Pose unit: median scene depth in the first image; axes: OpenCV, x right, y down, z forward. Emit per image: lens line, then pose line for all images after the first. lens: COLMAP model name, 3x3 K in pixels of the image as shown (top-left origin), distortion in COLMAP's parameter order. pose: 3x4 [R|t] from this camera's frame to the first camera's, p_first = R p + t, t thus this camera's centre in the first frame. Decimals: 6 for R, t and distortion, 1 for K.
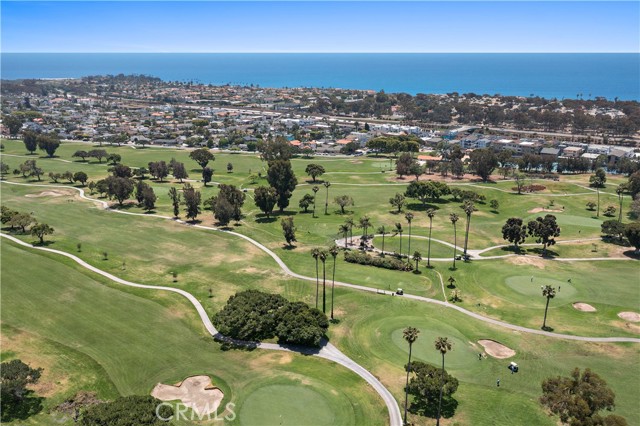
lens RADIAL K [[517.9, 0, 303.3], [0, 517.9, 210.1], [0, 0, 1]] dist [-0.006192, 0.000623]
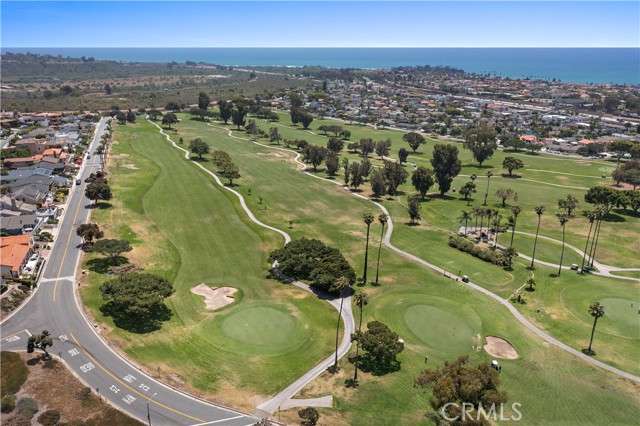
lens RADIAL K [[517.9, 0, 303.3], [0, 517.9, 210.1], [0, 0, 1]] dist [-0.006192, 0.000623]
pose [[0.824243, 0.171149, -0.539751, 0.302247], [-0.165422, 0.984424, 0.059536, 0.016699], [0.541533, 0.040214, 0.839717, 0.016247]]
